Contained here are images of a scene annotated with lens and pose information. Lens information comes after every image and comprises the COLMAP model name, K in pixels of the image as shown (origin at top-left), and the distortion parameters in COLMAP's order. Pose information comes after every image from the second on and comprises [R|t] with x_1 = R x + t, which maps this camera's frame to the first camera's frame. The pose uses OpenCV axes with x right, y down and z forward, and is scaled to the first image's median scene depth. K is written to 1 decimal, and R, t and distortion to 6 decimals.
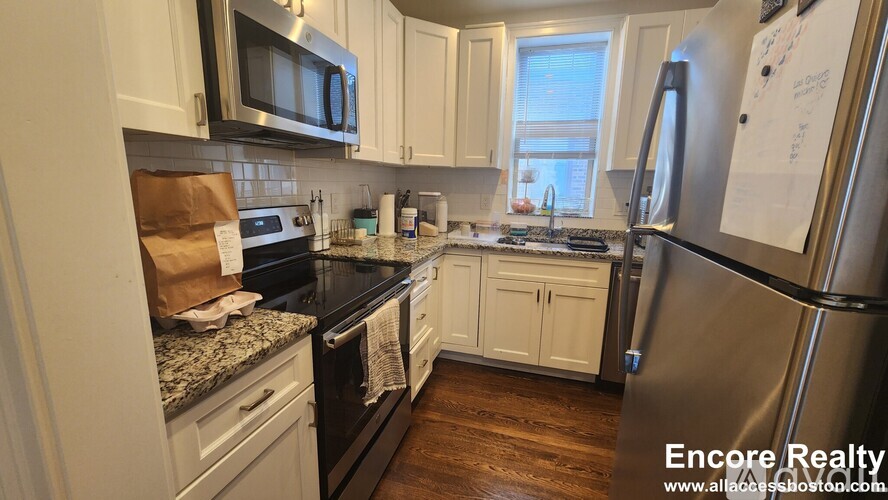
lens RADIAL K [[360.4, 0, 448.7], [0, 360.4, 252.5], [0, 0, 1]] dist [0.000407, 0.000193]
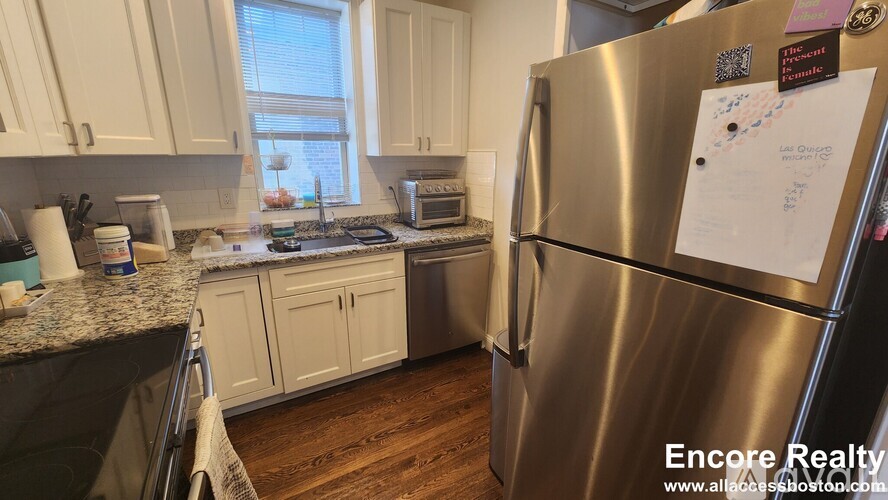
lens RADIAL K [[360.4, 0, 448.7], [0, 360.4, 252.5], [0, 0, 1]] dist [0.000407, 0.000193]
pose [[0.691090, -0.211806, 0.691038, -0.149155], [0.151471, 0.977309, 0.148066, -0.088372], [-0.706719, 0.002346, 0.707491, 0.173790]]
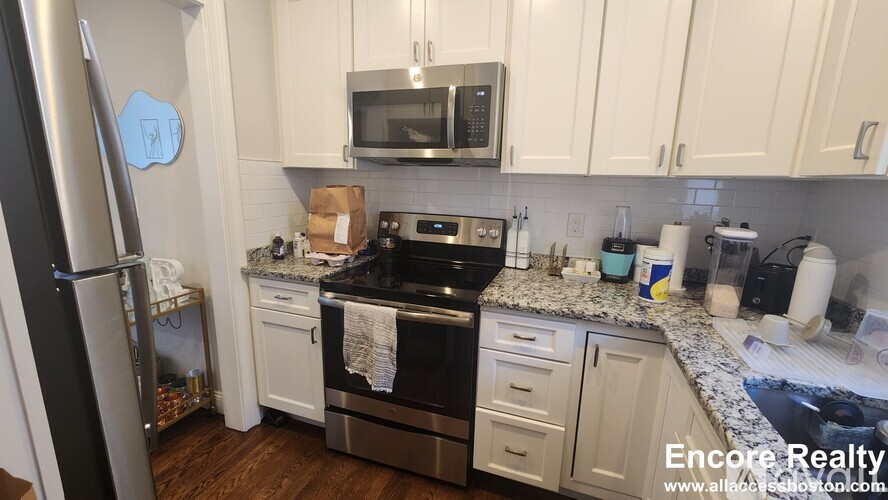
lens RADIAL K [[374.5, 0, 444.0], [0, 374.5, 250.0], [0, 0, 1]] dist [0.000006, 0.000040]
pose [[-0.048051, 0.175613, -0.983286, 0.539714], [-0.227123, 0.956715, 0.181966, -0.161741], [0.972680, 0.232071, -0.006086, 0.677446]]
